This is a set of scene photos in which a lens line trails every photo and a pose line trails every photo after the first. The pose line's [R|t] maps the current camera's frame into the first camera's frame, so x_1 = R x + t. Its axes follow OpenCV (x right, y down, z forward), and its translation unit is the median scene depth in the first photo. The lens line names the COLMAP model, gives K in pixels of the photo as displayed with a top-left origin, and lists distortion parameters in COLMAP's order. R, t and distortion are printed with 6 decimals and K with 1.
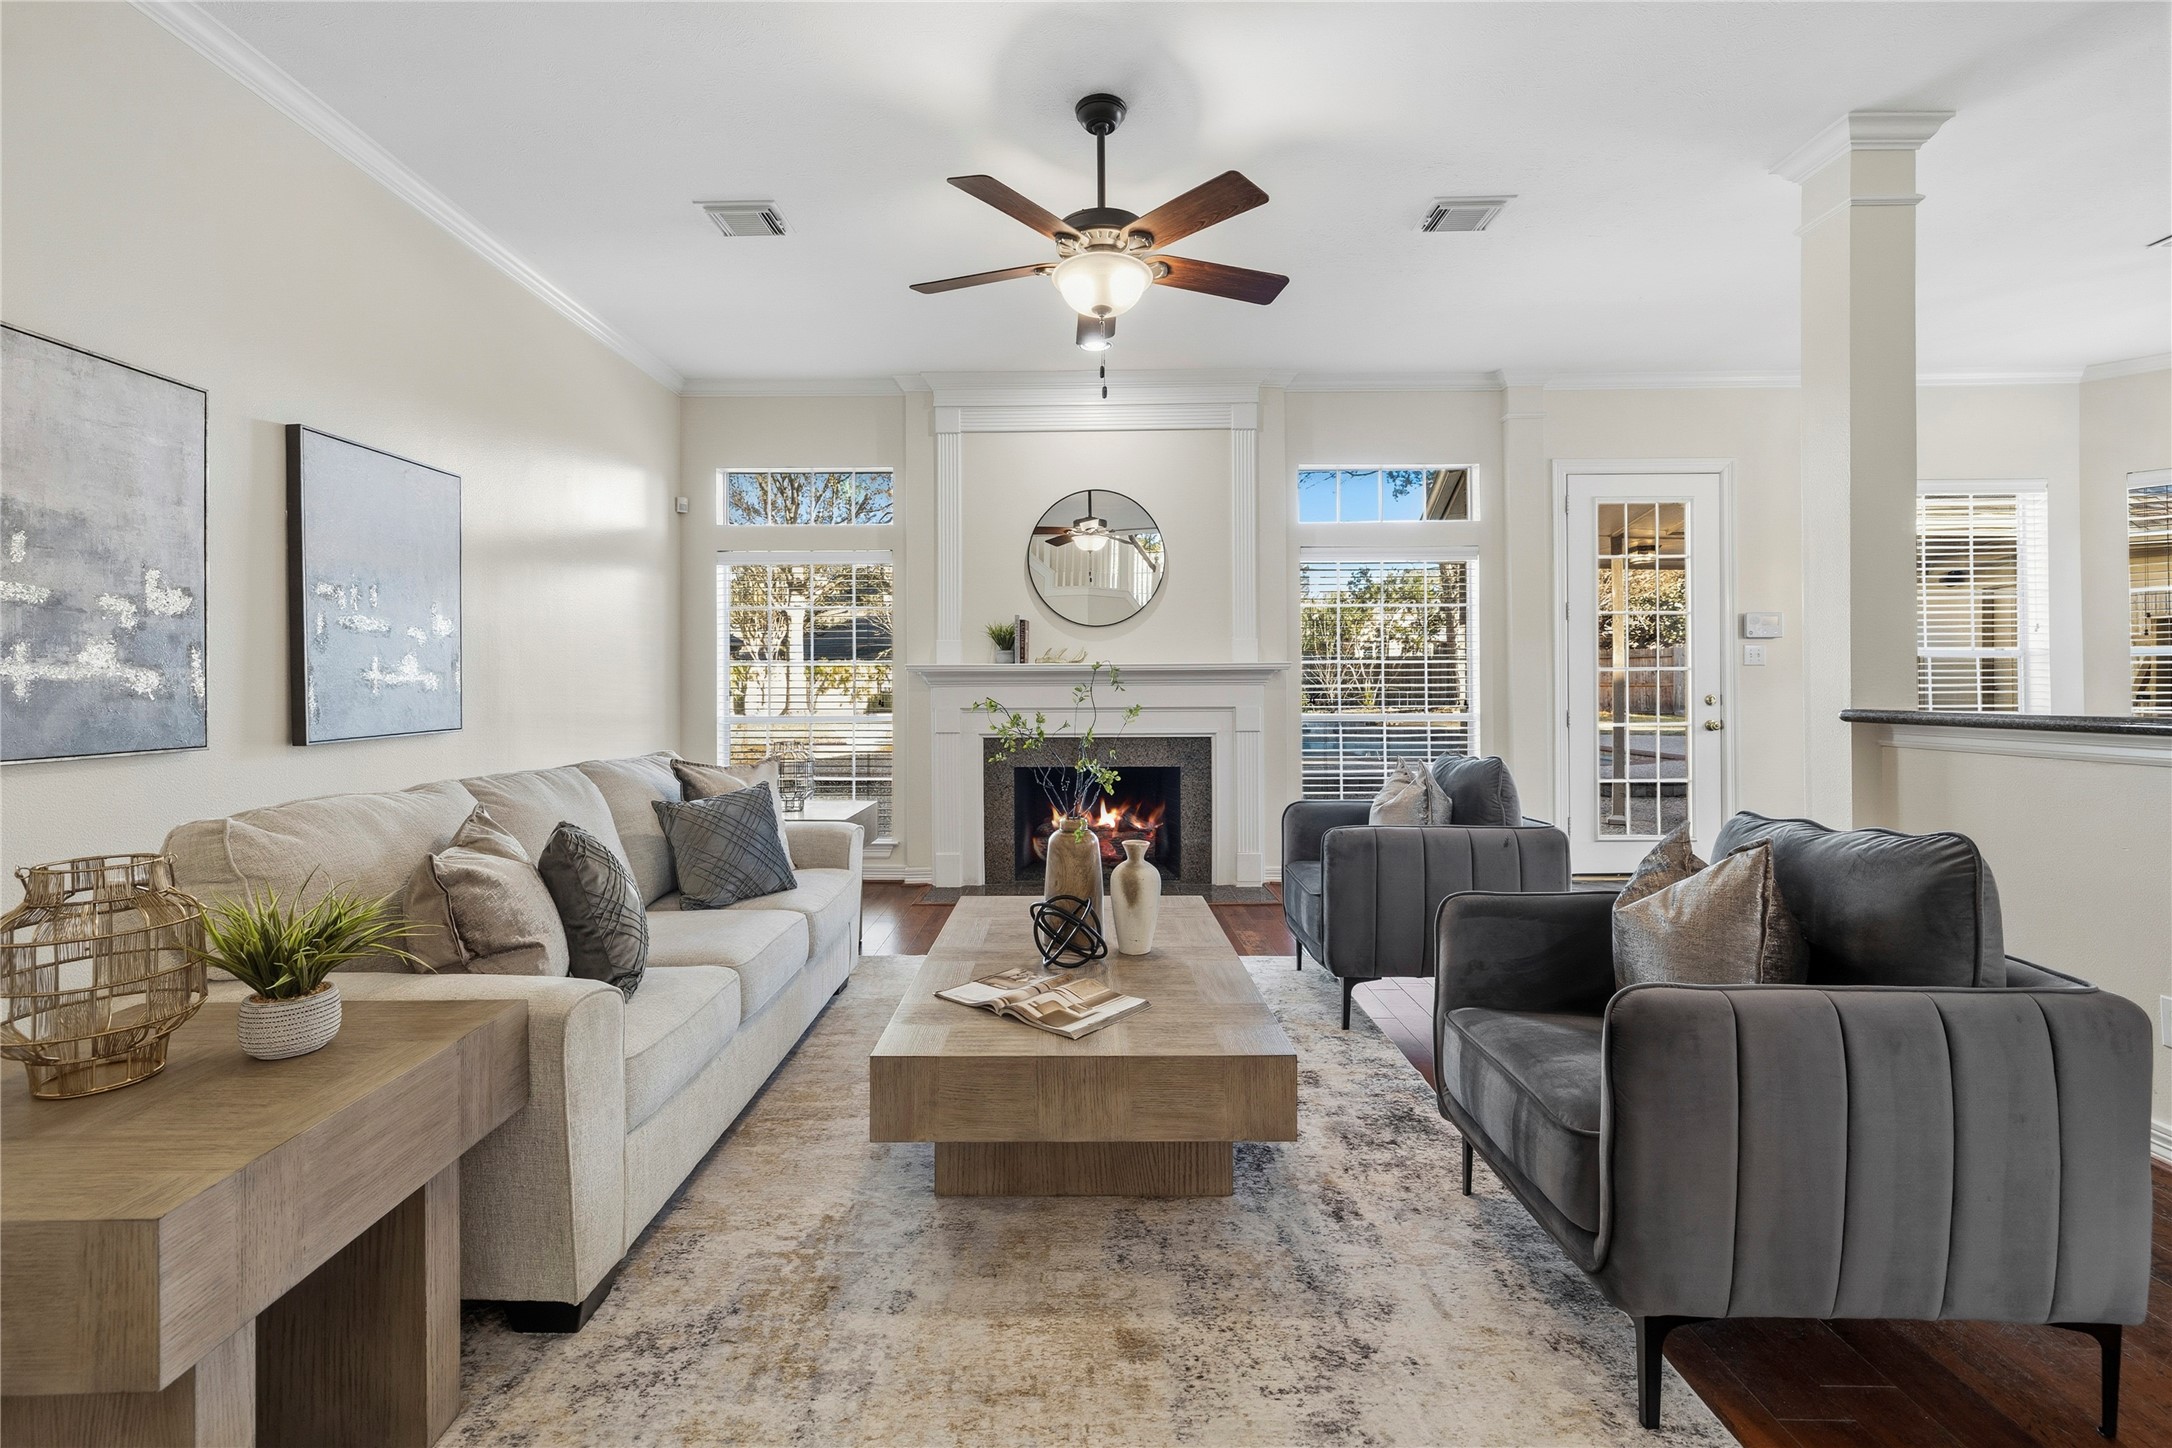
lens RADIAL K [[944.5, 0, 1079.6], [0, 944.5, 676.0], [0, 0, 1]] dist [0.004195, 0.000151]
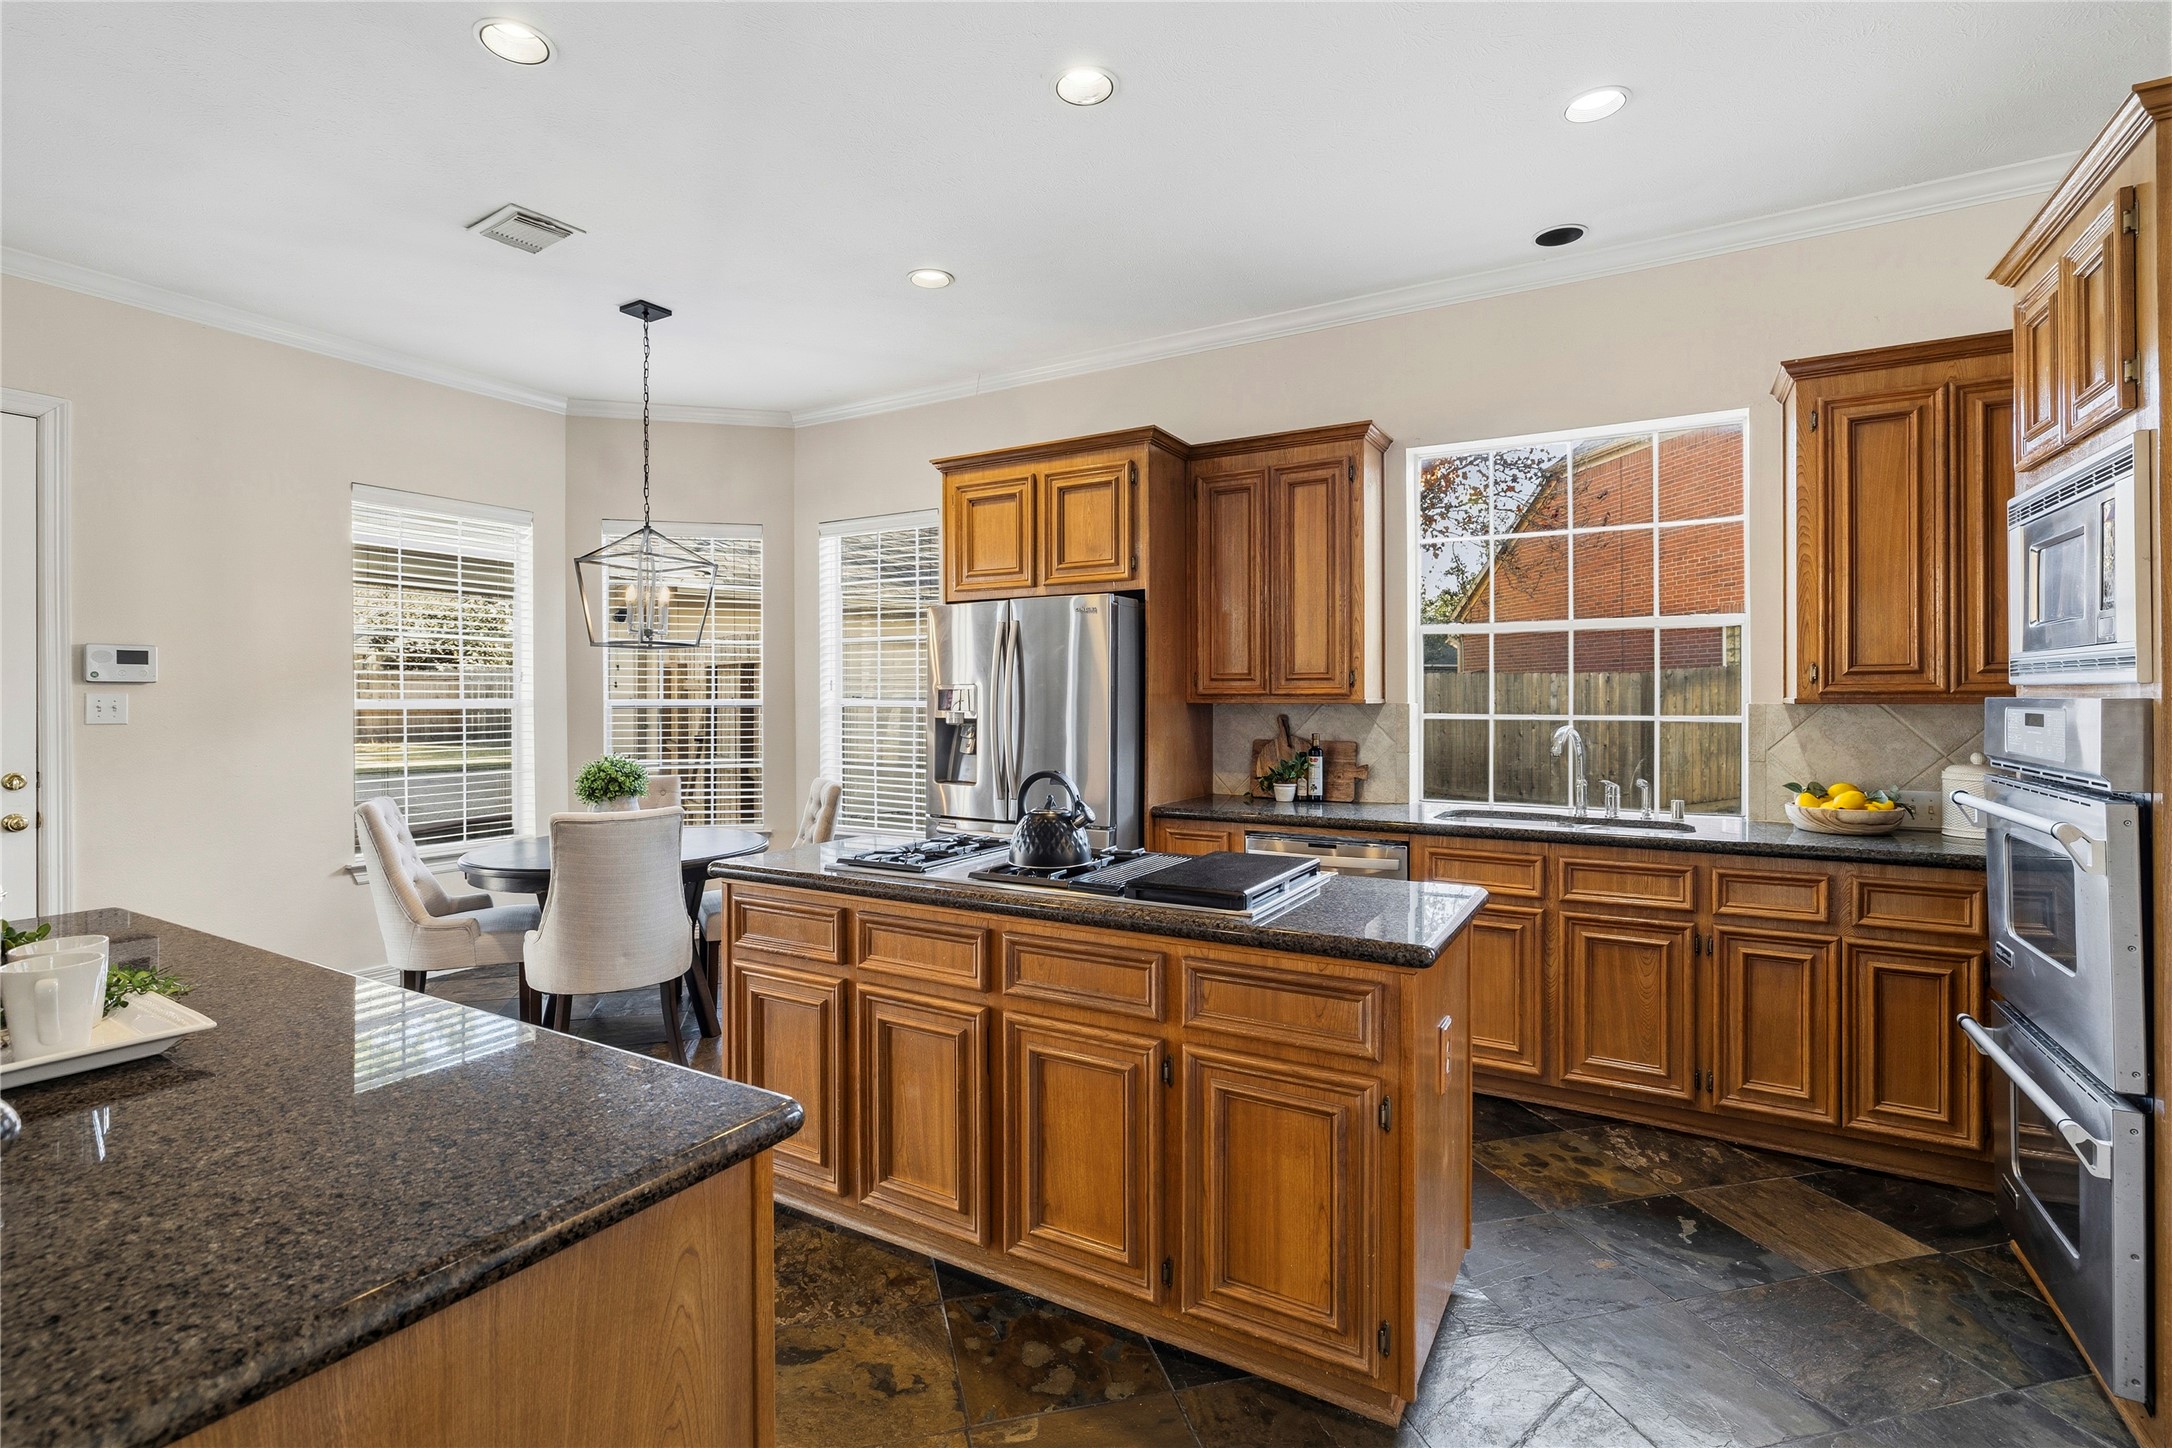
lens RADIAL K [[1004.9, 0, 1060.8], [0, 1004.9, 703.9], [0, 0, 1]] dist [0.000054, 0.000043]
pose [[0.505828, 0.001247, 0.862633, 0.850168], [-0.007071, 0.999971, 0.002701, -0.059545], [-0.862605, -0.007466, 0.505822, 0.151889]]
